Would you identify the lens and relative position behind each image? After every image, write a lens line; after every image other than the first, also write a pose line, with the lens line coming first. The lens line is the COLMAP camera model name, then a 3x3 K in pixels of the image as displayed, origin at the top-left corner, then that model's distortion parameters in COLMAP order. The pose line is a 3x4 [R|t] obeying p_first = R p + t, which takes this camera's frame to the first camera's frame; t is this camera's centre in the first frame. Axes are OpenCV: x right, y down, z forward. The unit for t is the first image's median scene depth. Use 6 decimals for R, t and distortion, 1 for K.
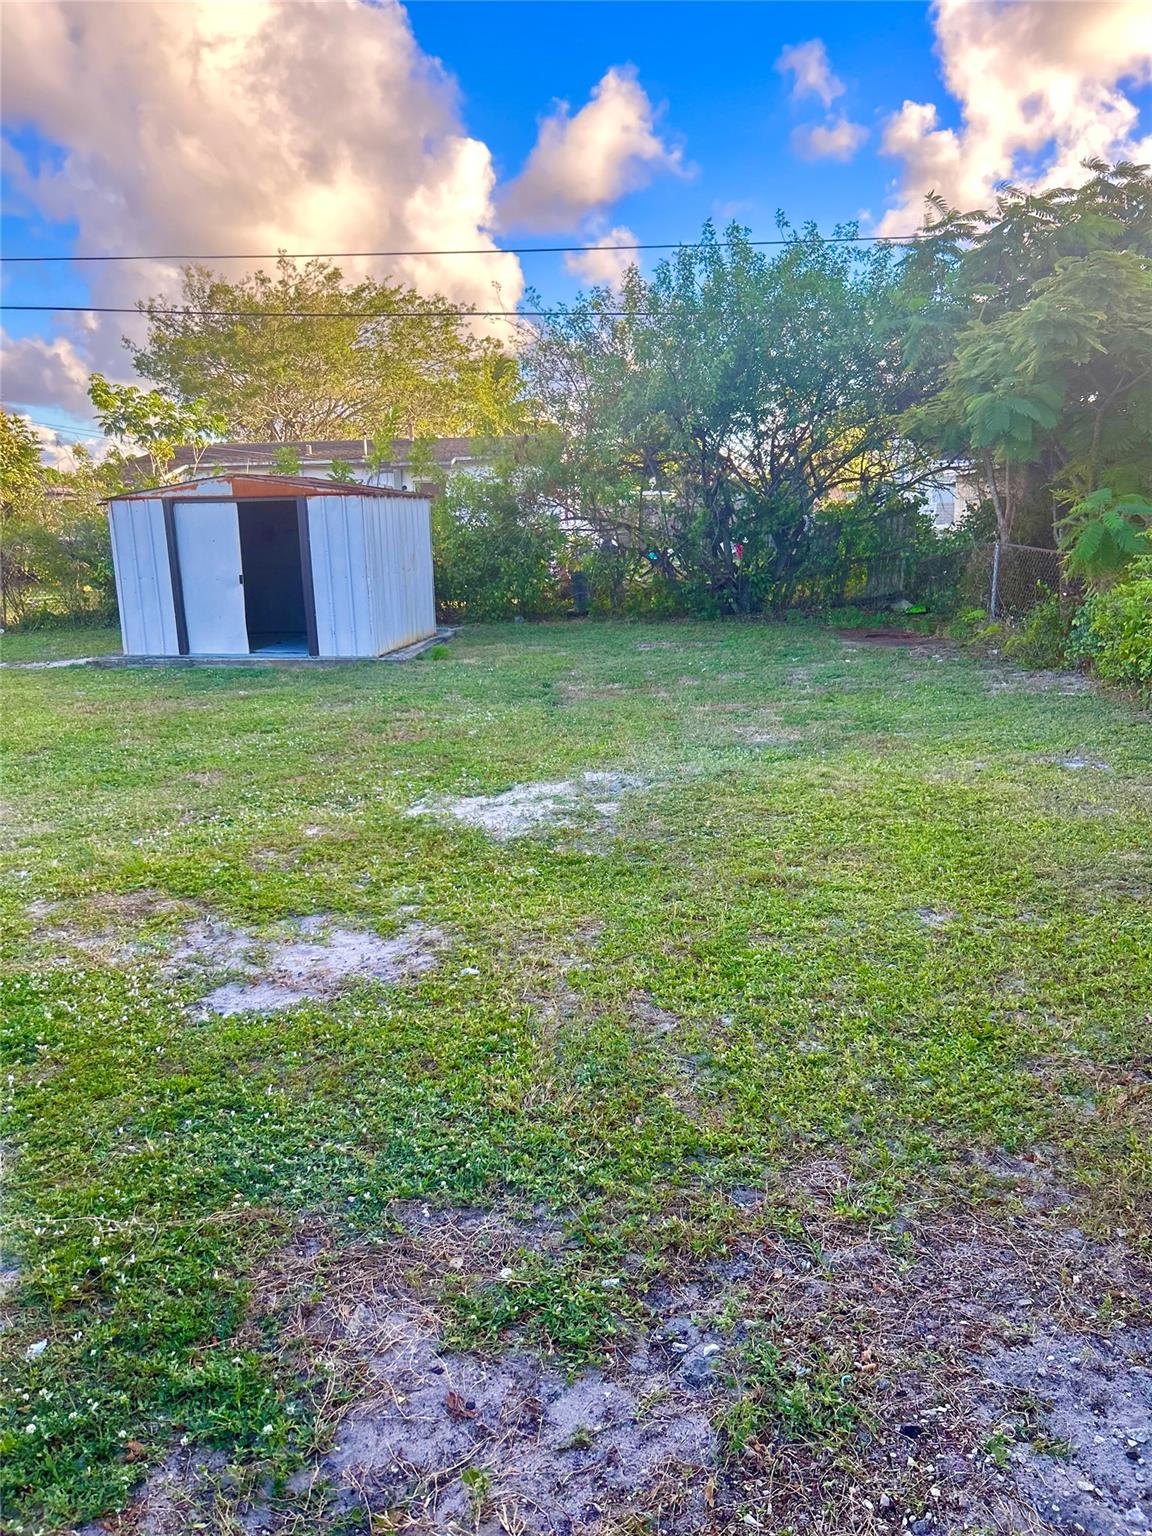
lens RADIAL K [[1156.7, 0, 576.1], [0, 1156.7, 770.4], [0, 0, 1]] dist [0.045256, -0.030130]
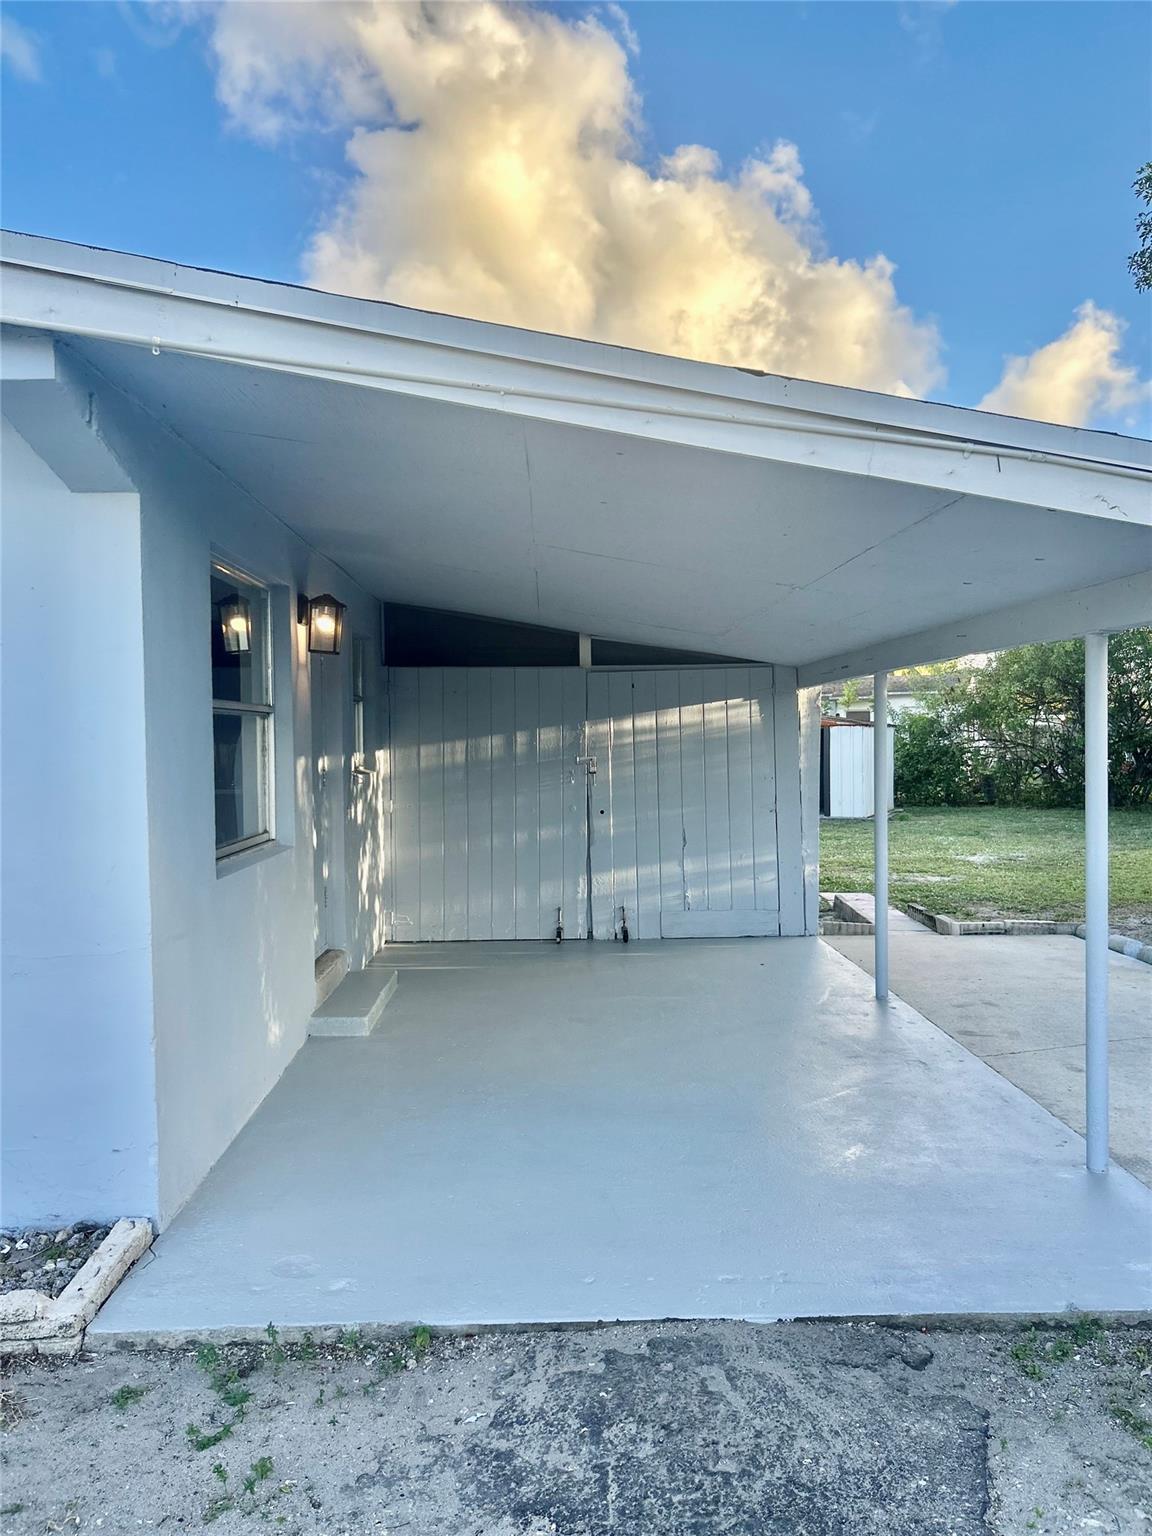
lens RADIAL K [[1156.7, 0, 581.0], [0, 1156.7, 754.4], [0, 0, 1]] dist [0.045256, -0.030130]
pose [[0.951491, 0.021136, -0.306951, -0.037922], [-0.081175, 0.979535, -0.184180, 0.119624], [0.296777, 0.200162, 0.933734, -0.550260]]
